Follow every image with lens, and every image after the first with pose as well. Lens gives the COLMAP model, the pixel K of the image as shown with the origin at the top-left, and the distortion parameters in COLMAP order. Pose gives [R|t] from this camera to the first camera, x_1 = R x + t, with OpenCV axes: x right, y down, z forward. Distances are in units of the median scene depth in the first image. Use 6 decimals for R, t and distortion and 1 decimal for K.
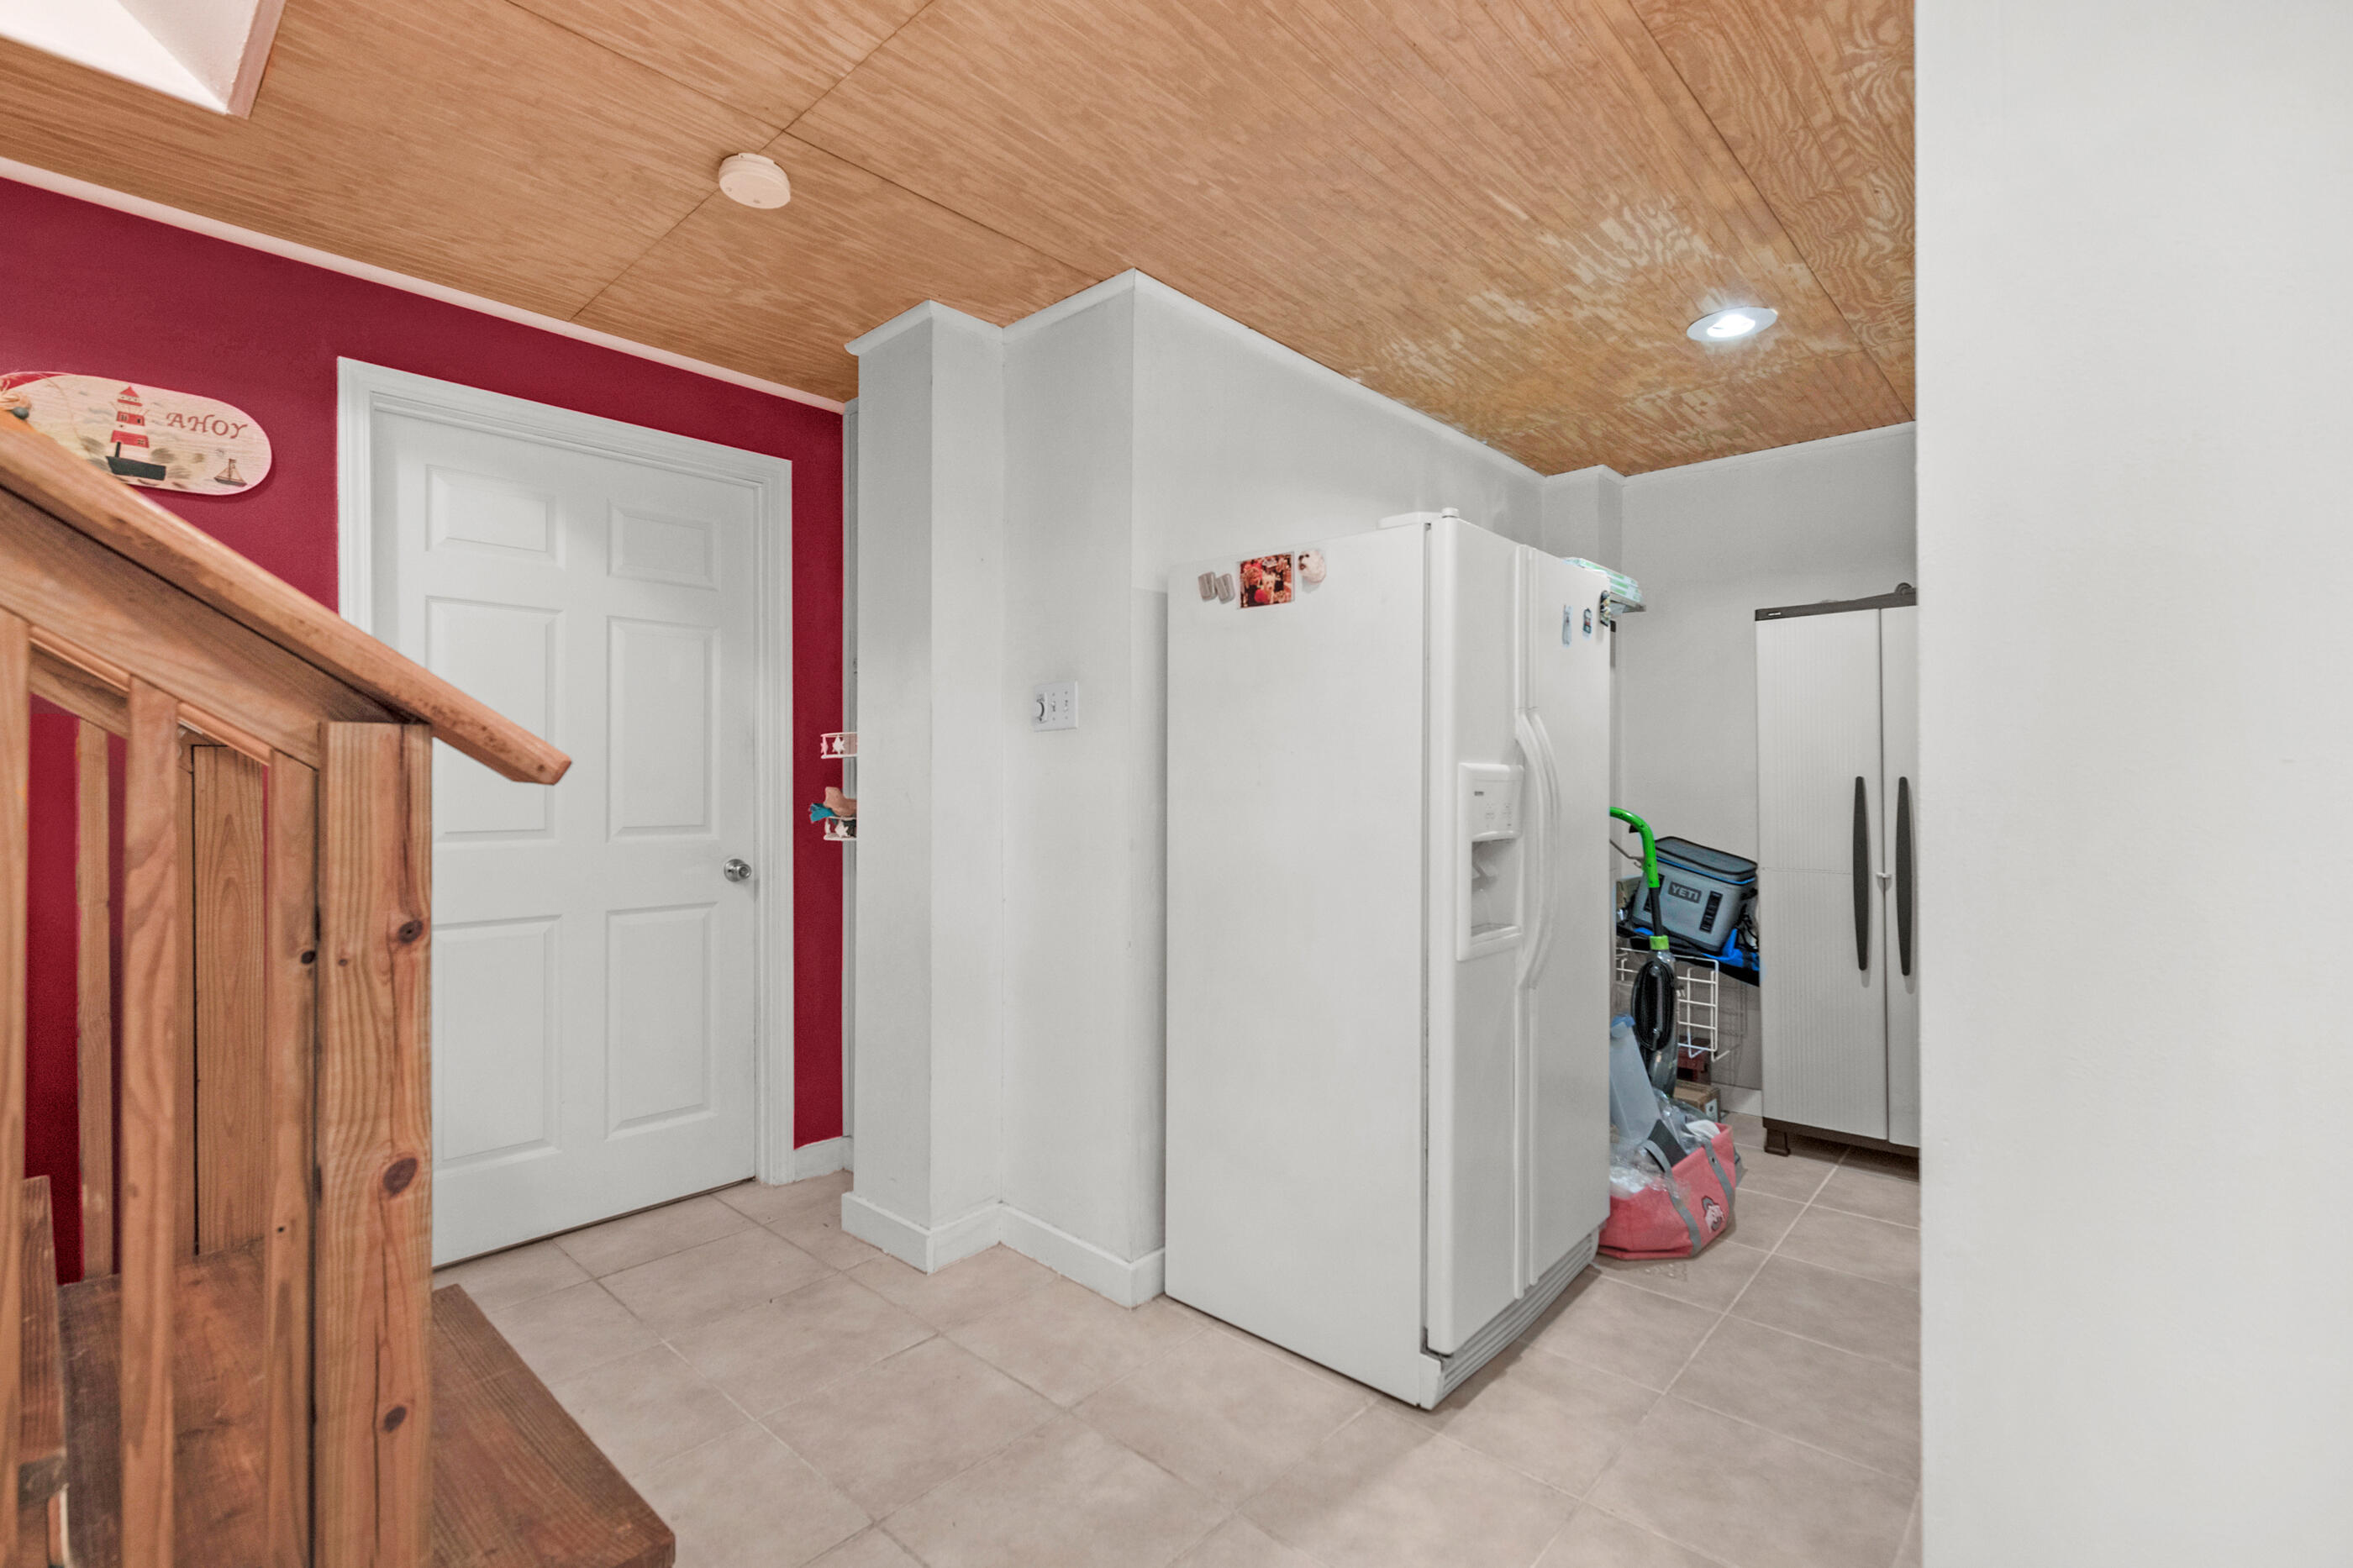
lens RADIAL K [[1053.9, 0, 1176.5], [0, 1053.9, 784.0], [0, 0, 1]] dist [0.005543, 0.000241]
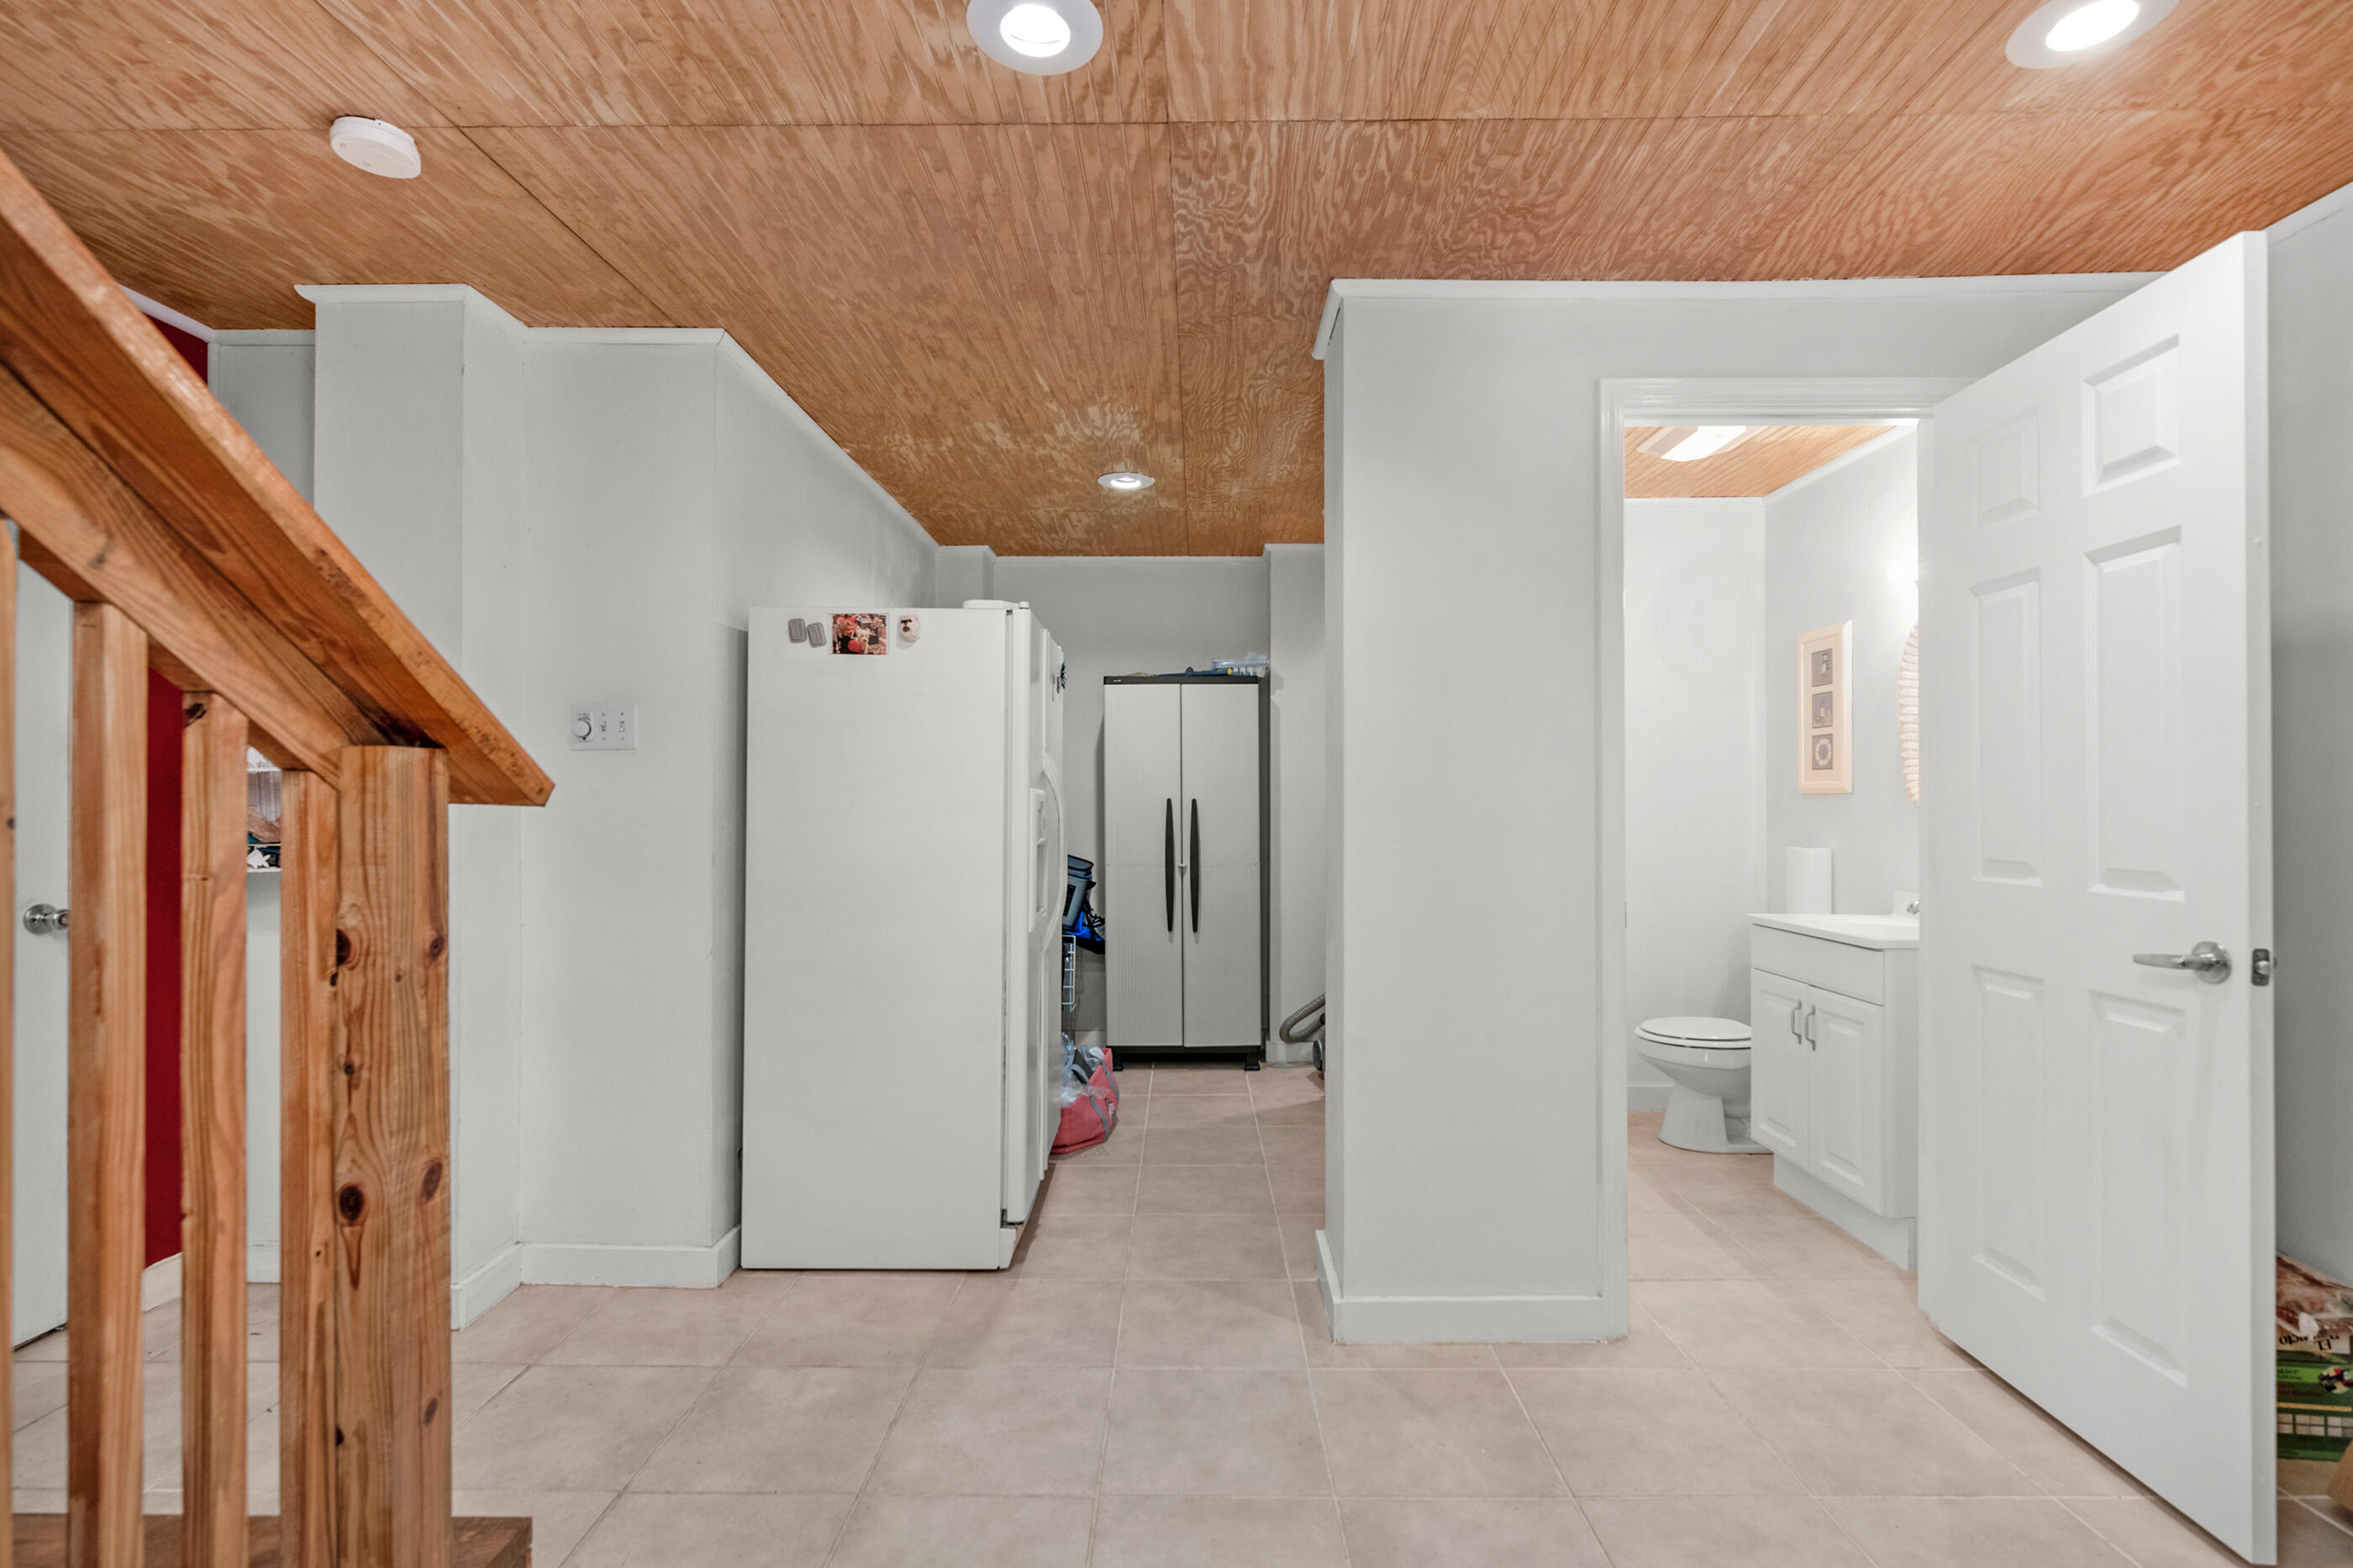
lens RADIAL K [[1051.0, 0, 1187.7], [0, 1051.0, 808.1], [0, 0, 1]] dist [0.002157, -0.000768]
pose [[0.745194, -0.002472, 0.666843, -0.422786], [-0.001188, 0.999987, 0.005034, -0.001821], [-0.666846, -0.004543, 0.745182, -0.132873]]
